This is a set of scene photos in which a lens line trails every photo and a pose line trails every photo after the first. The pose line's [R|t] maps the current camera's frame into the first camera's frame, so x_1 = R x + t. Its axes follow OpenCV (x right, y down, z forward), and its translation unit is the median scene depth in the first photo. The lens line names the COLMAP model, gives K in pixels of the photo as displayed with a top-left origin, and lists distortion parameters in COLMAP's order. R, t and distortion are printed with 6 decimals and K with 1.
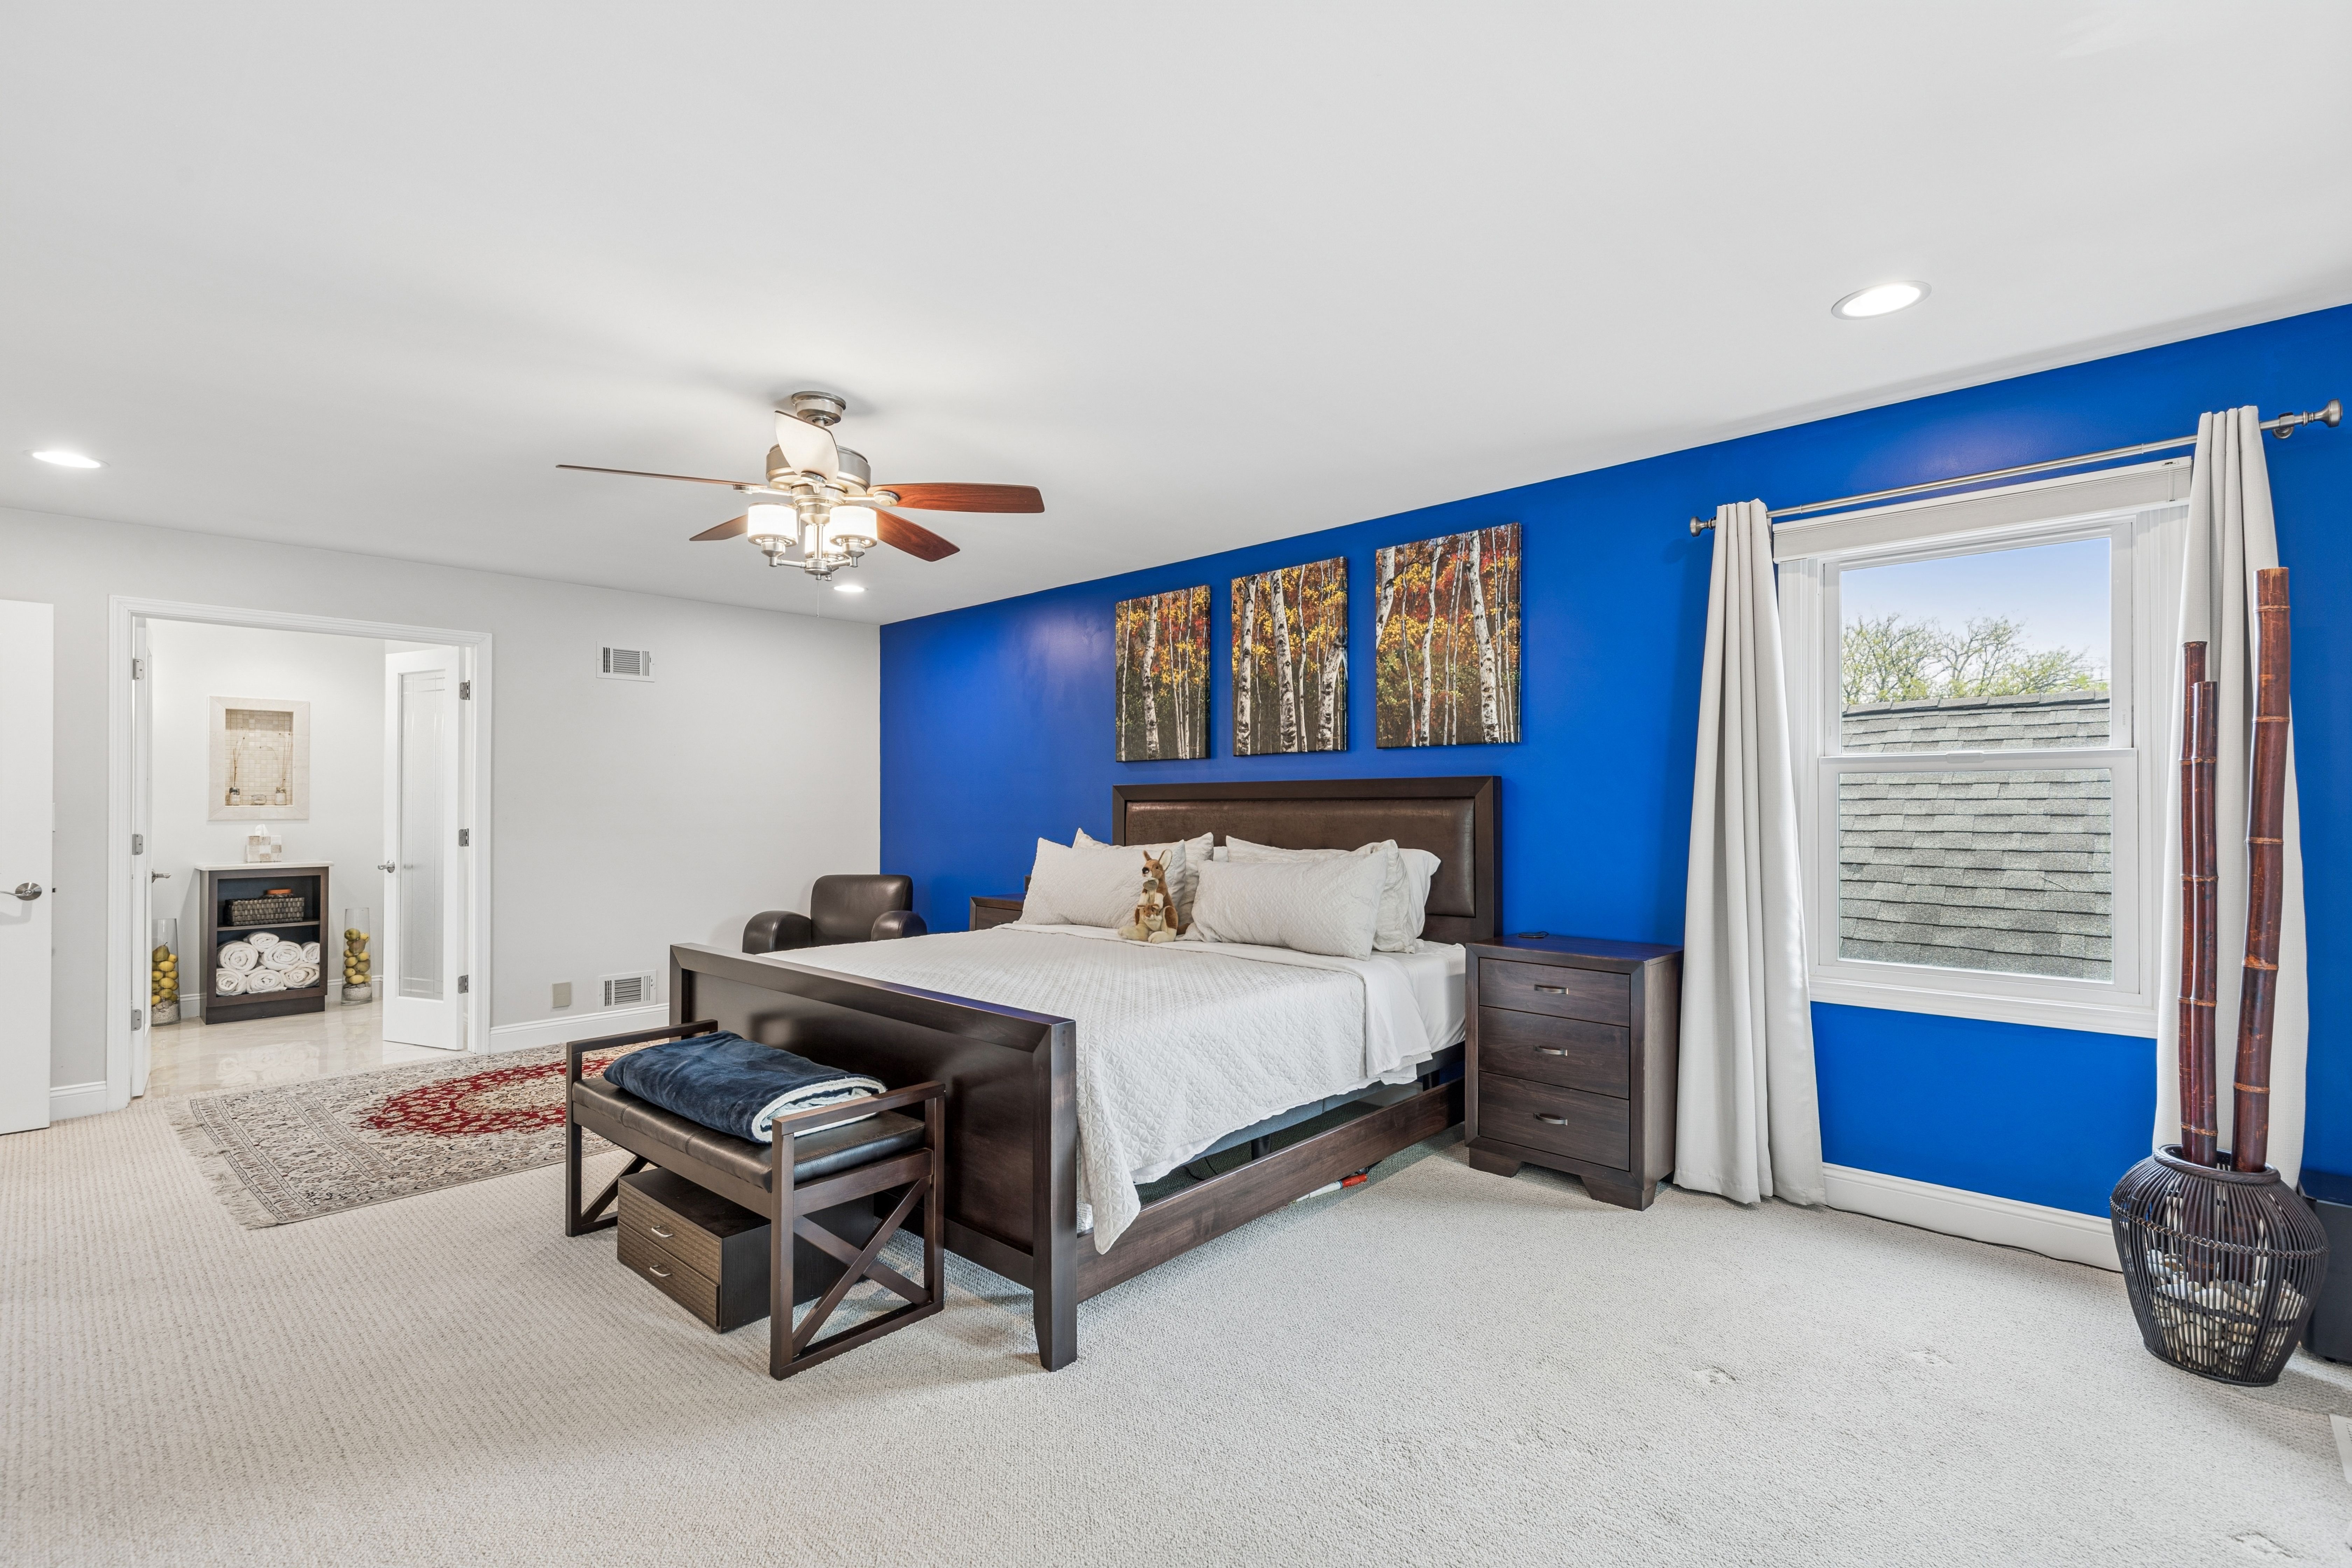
lens RADIAL K [[1068.2, 0, 1167.9], [0, 1068.2, 800.4], [0, 0, 1]] dist [0.009678, -0.000467]
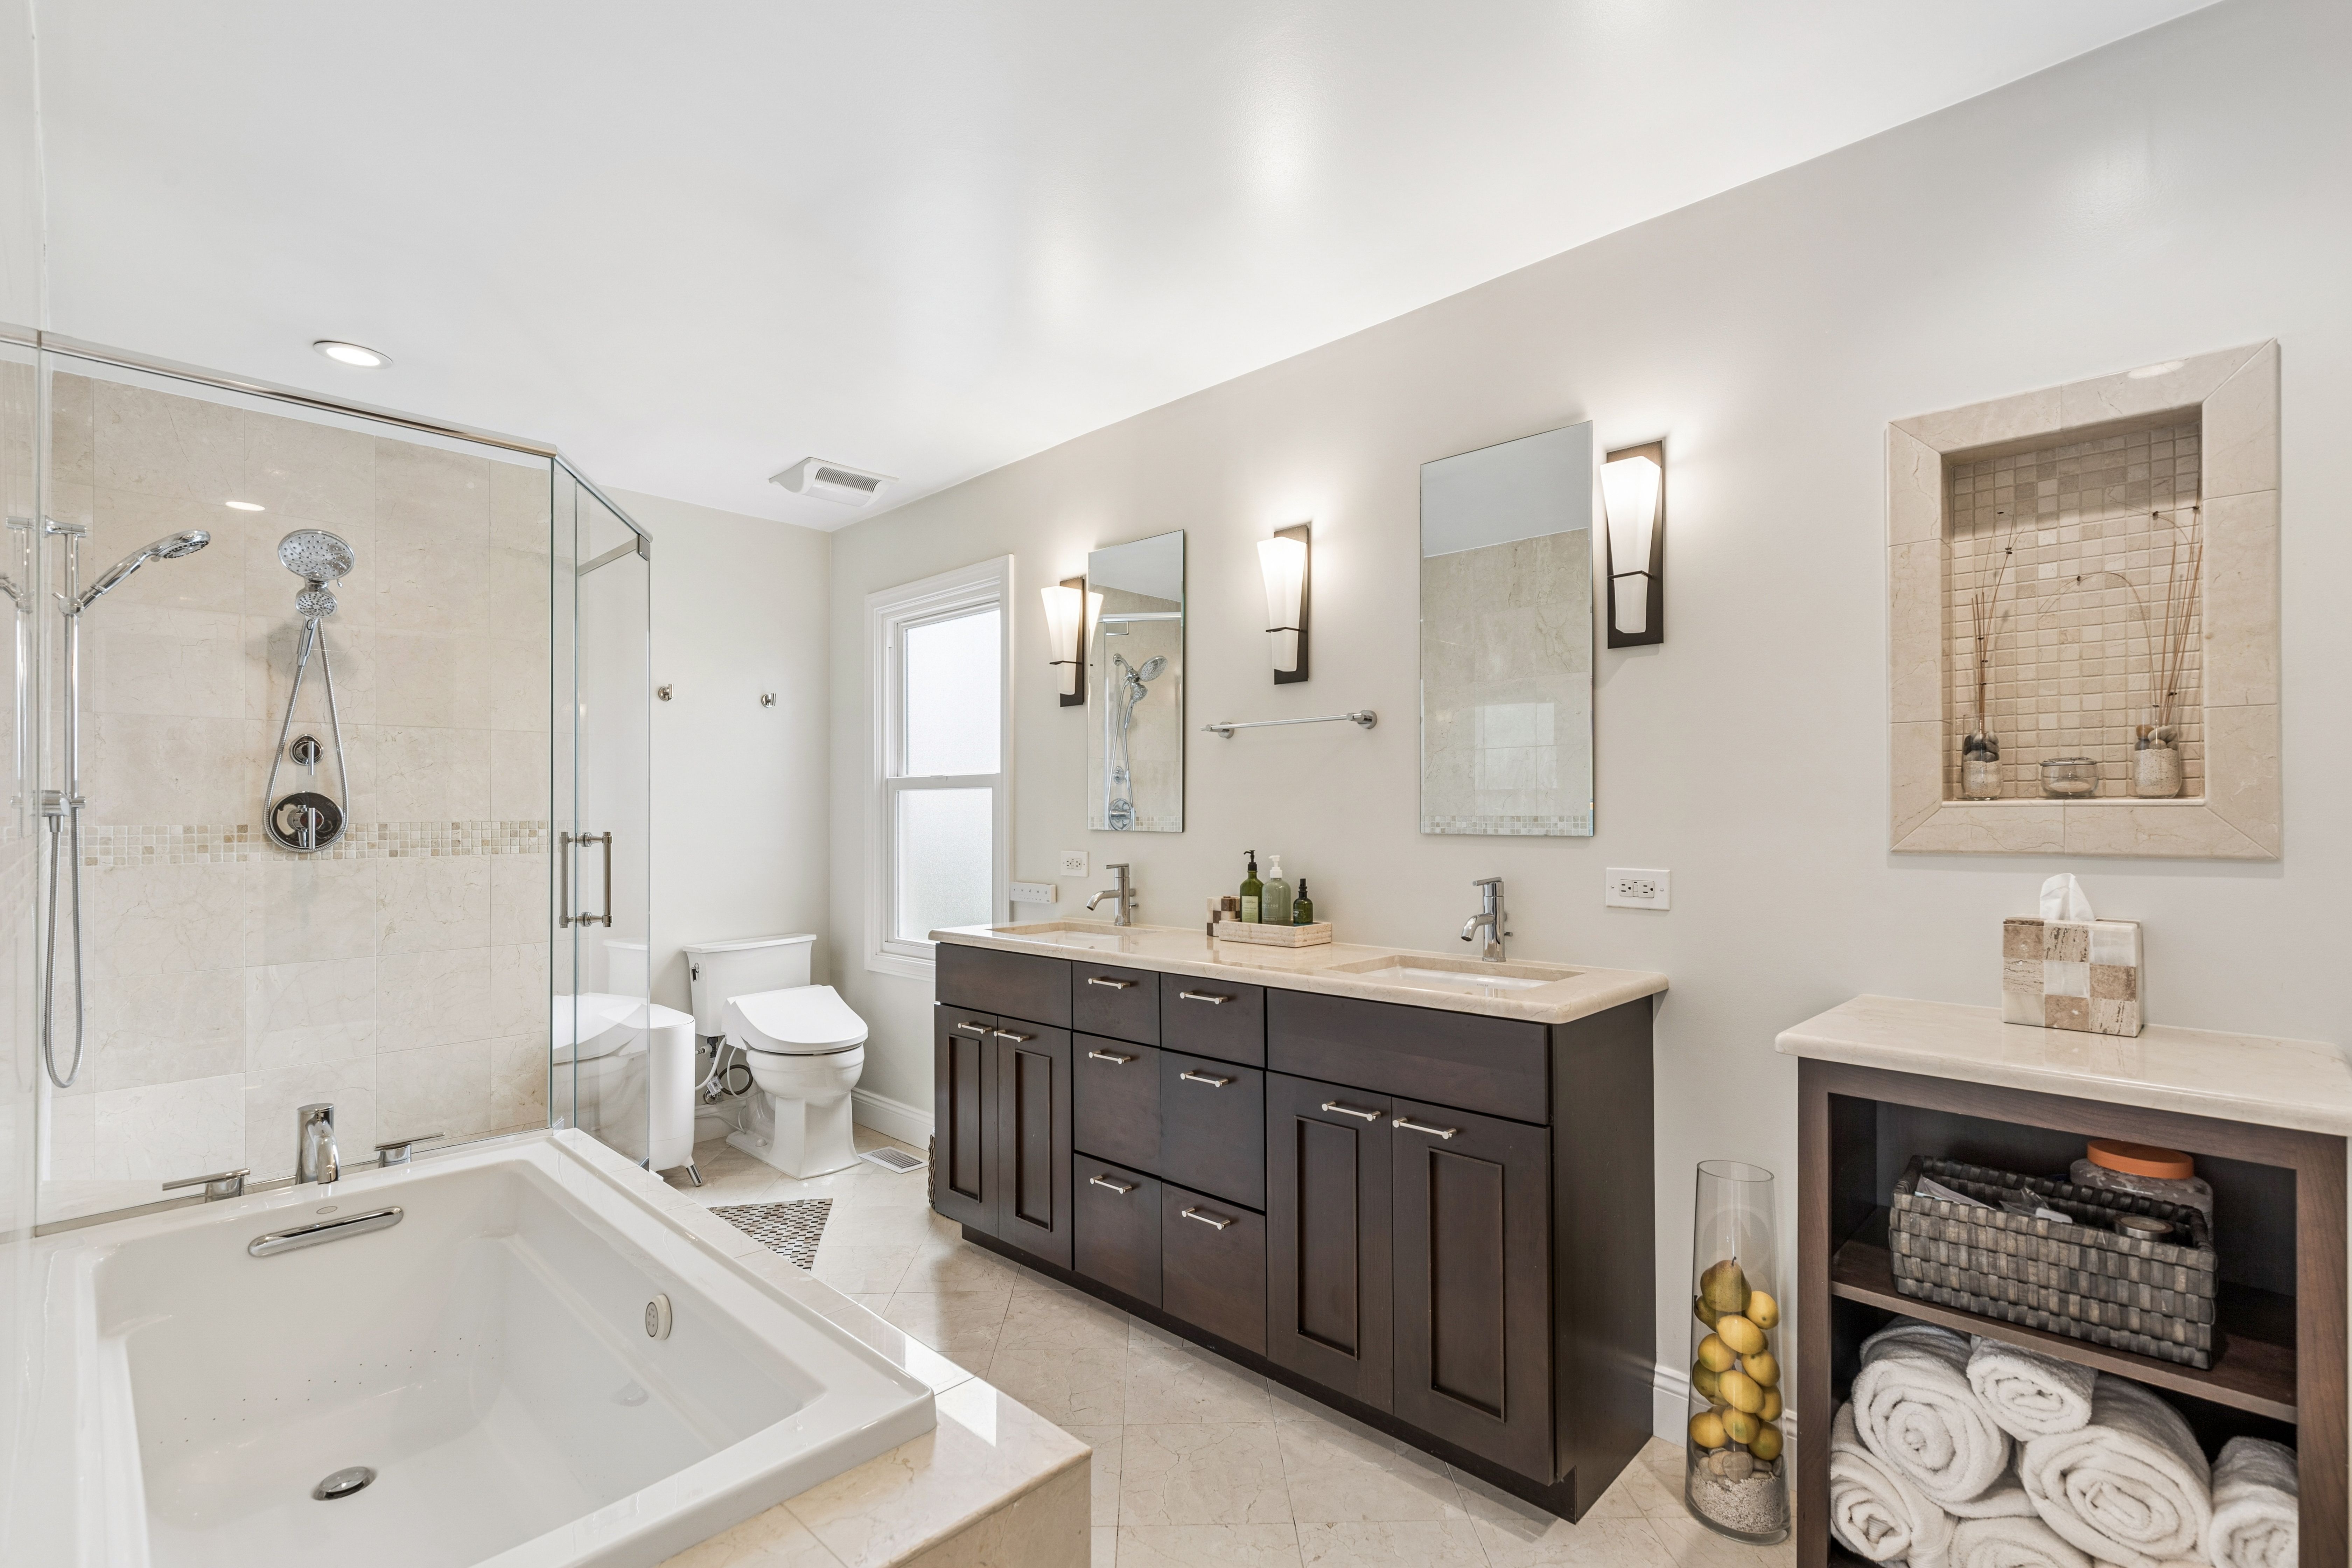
lens RADIAL K [[1068.2, 0, 1167.9], [0, 1068.2, 800.4], [0, 0, 1]] dist [0.009678, -0.000467]
pose [[-0.017041, -0.005342, -0.999841, -0.595040], [0.011935, 0.999913, -0.005546, 0.003925], [0.999784, -0.012028, -0.016976, 0.805345]]
